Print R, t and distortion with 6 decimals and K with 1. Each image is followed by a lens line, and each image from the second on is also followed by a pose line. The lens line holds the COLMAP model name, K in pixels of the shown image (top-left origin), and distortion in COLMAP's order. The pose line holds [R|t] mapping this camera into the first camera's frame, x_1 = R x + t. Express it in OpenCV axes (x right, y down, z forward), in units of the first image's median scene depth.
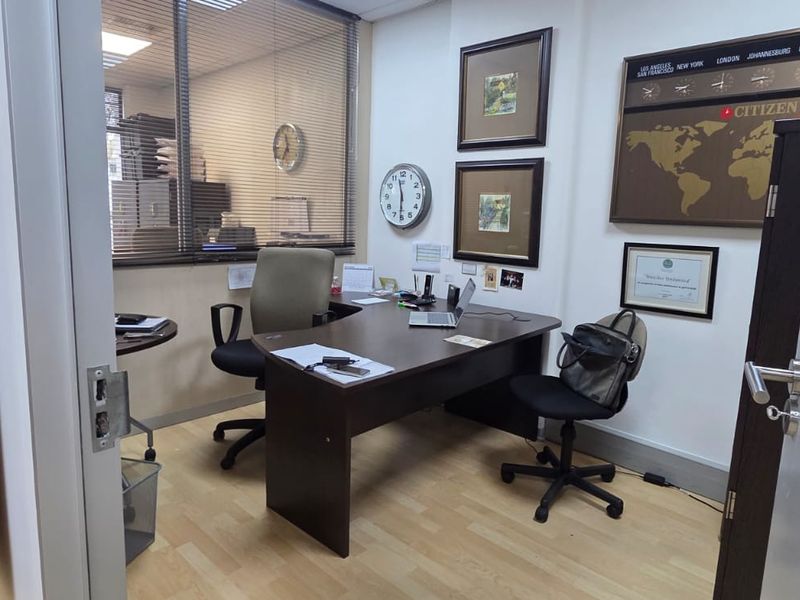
lens RADIAL K [[525.0, 0, 402.7], [0, 525.0, 298.1], [0, 0, 1]] dist [0.018959, -0.022416]
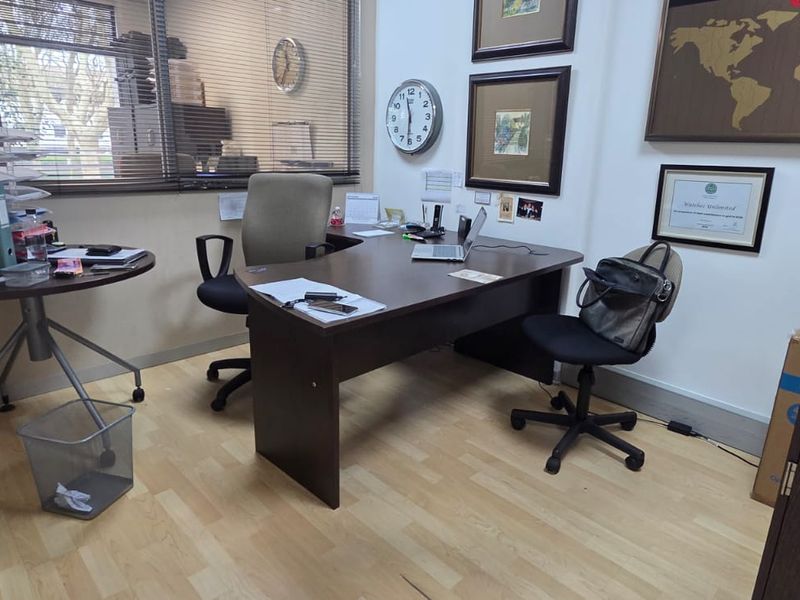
lens RADIAL K [[525.0, 0, 400.1], [0, 525.0, 294.1], [0, 0, 1]] dist [0.018959, -0.022416]
pose [[0.999060, 0.006724, -0.042833, 0.031185], [-0.002007, 0.994014, 0.109239, 0.013494], [0.043311, -0.109050, 0.993092, 0.099121]]
